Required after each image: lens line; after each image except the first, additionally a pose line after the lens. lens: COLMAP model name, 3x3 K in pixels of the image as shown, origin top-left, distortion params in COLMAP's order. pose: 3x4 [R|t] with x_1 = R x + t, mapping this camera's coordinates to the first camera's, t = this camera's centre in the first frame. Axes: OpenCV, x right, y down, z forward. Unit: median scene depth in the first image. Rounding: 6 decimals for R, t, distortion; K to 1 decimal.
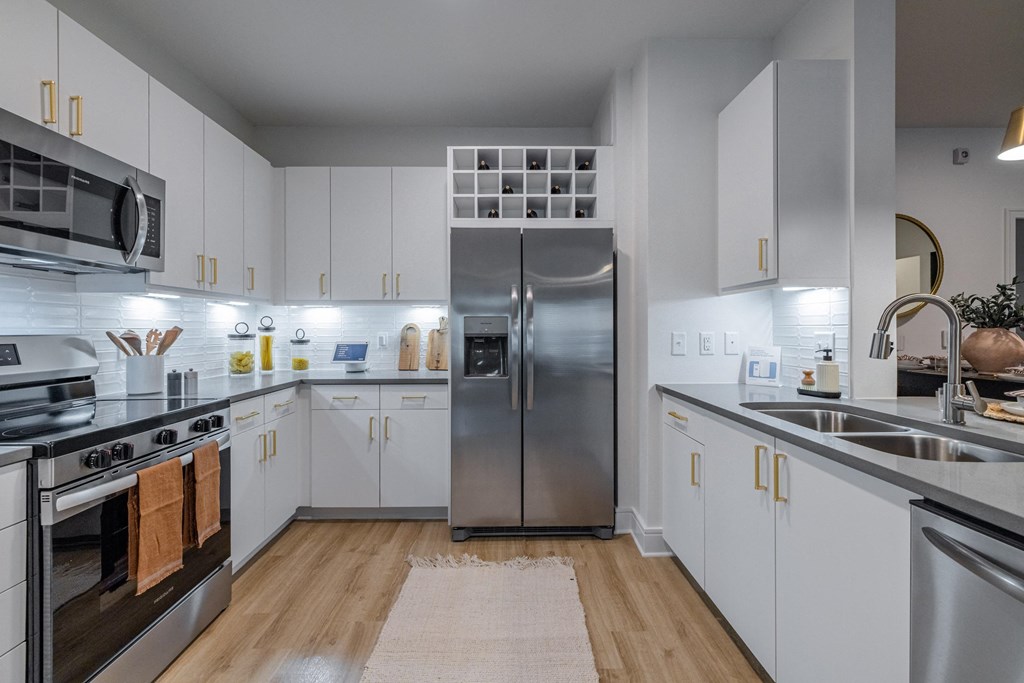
lens RADIAL K [[460.3, 0, 519.3], [0, 460.3, 328.3], [0, 0, 1]] dist [-0.004388, -0.000193]
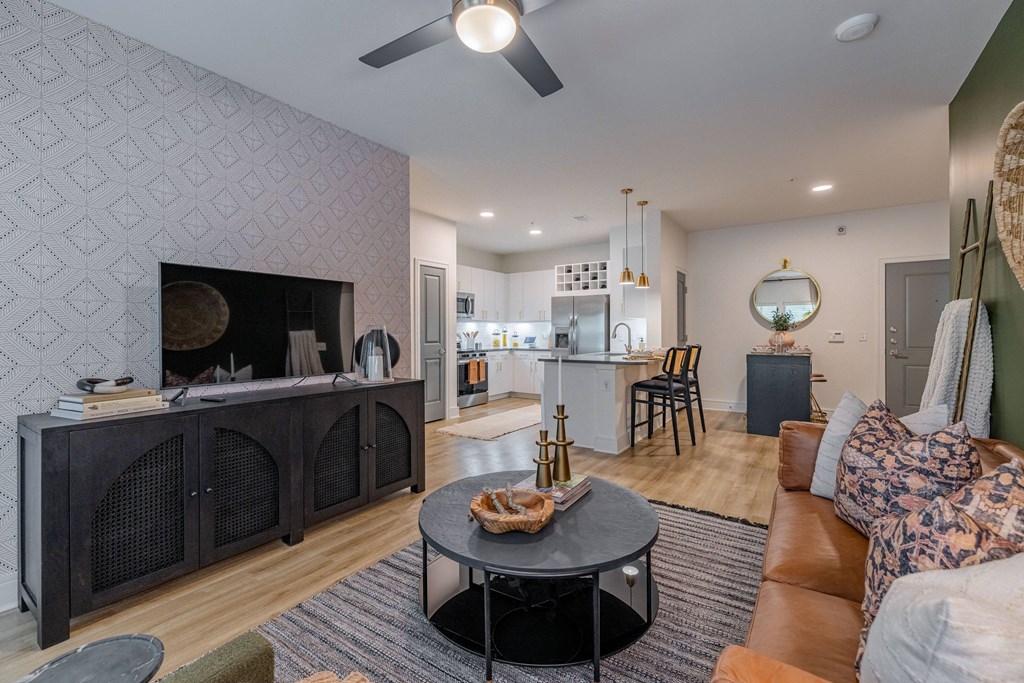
lens RADIAL K [[460.3, 0, 508.7], [0, 460.3, 335.6], [0, 0, 1]] dist [-0.004388, -0.000193]
pose [[0.825661, 0.004548, -0.564148, 1.284458], [0.001900, 0.999939, 0.010842, -0.005411], [0.564163, -0.010024, 0.825603, -1.586896]]
